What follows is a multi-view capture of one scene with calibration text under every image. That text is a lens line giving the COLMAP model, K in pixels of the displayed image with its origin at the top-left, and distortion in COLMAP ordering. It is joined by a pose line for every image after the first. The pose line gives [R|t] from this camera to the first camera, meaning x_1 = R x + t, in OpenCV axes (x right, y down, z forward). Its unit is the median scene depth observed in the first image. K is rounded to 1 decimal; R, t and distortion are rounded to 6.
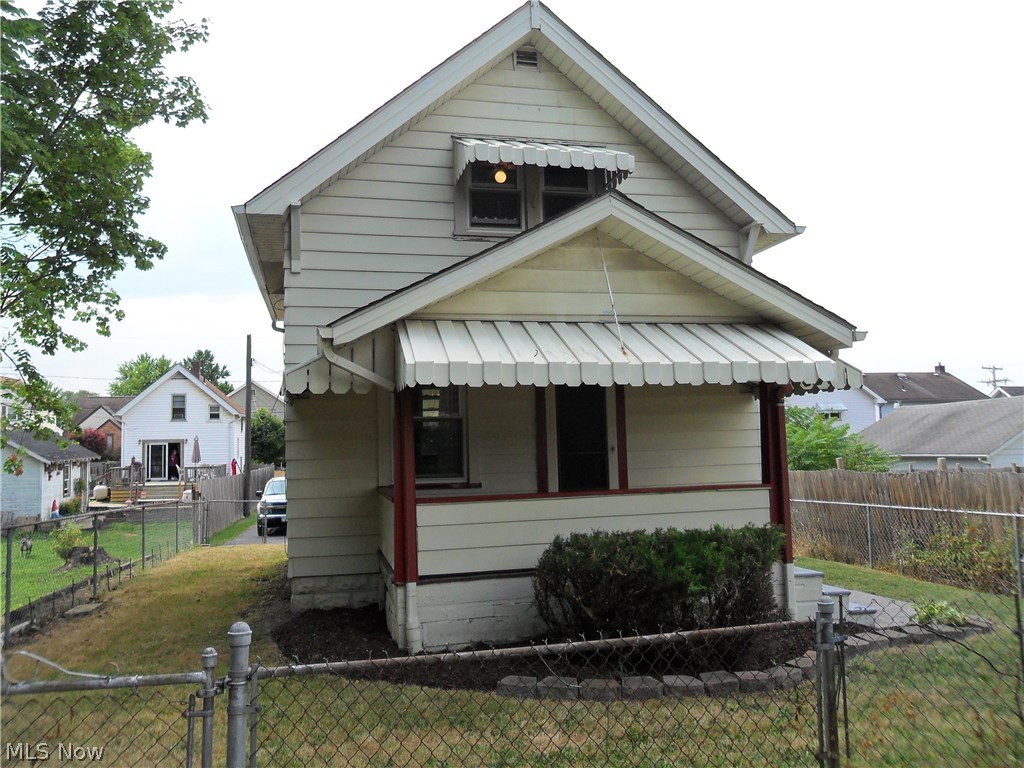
lens RADIAL K [[824.6, 0, 509.4], [0, 824.6, 384.6], [0, 0, 1]] dist [-0.013708, -0.005542]
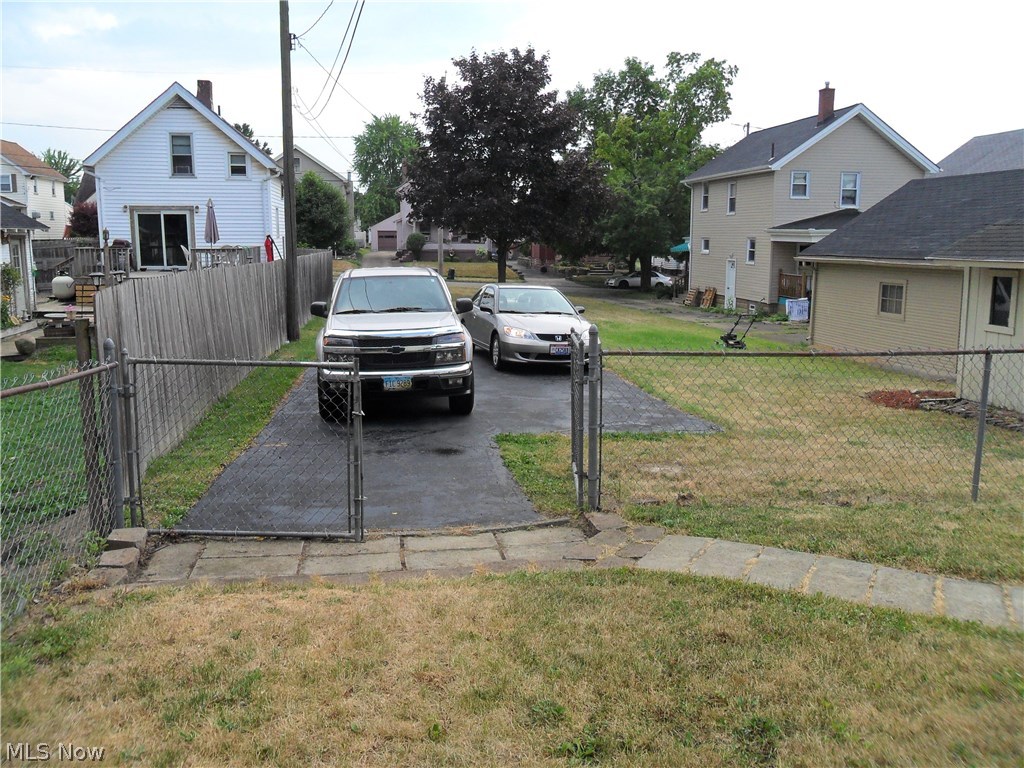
lens RADIAL K [[824.6, 0, 511.8], [0, 824.6, 381.2], [0, 0, 1]] dist [-0.013708, -0.005542]
pose [[0.998403, 0.028382, -0.048848, -0.113428], [-0.015806, 0.970445, 0.240804, 0.041014], [0.054238, -0.239648, 0.969344, 0.362790]]
